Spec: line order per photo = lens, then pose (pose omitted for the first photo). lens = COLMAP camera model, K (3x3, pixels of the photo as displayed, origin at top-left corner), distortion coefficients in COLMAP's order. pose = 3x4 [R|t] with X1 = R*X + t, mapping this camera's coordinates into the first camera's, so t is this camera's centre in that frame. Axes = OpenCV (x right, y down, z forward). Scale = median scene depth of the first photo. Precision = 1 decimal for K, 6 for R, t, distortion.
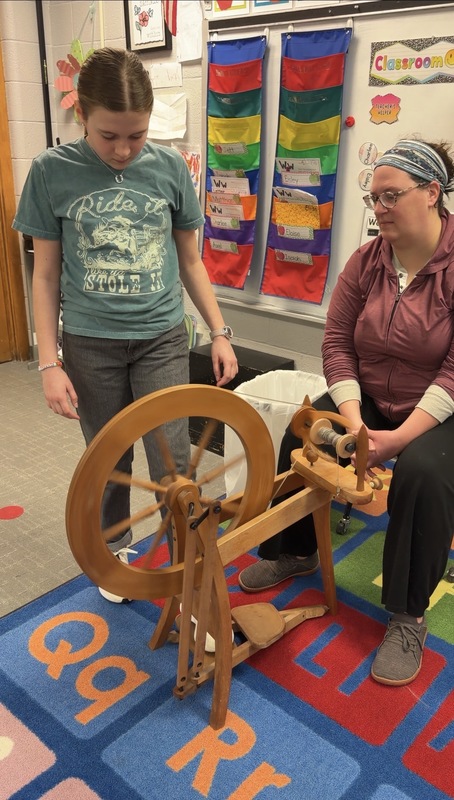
lens RADIAL K [[680.8, 0, 227.0], [0, 680.8, 400.0], [0, 0, 1]] dist [0.057922, -0.125392]
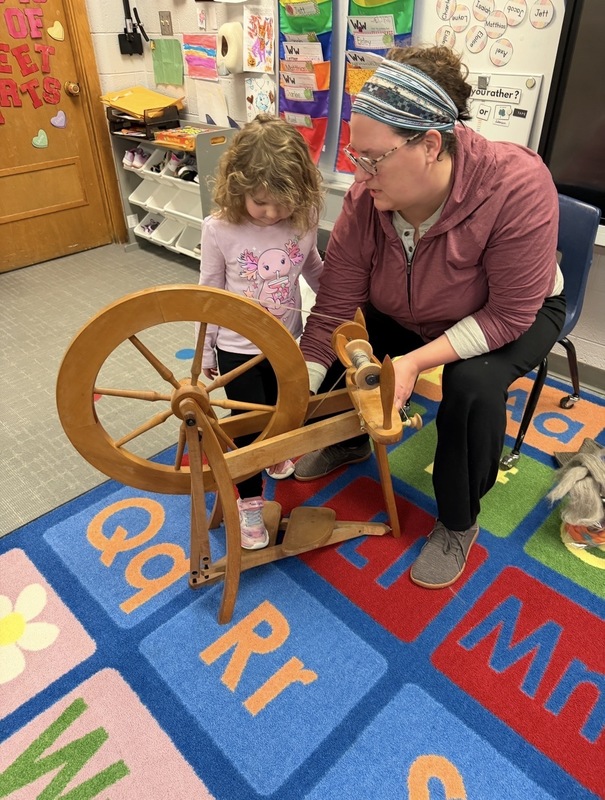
lens RADIAL K [[576.5, 0, 311.9], [0, 576.5, 399.1], [0, 0, 1]] dist [-0.003007, -0.013200]
pose [[0.998277, 0.002553, -0.058620, 0.071975], [0.010310, 0.975879, 0.218067, -0.020168], [0.057763, -0.218295, 0.974172, 0.134771]]
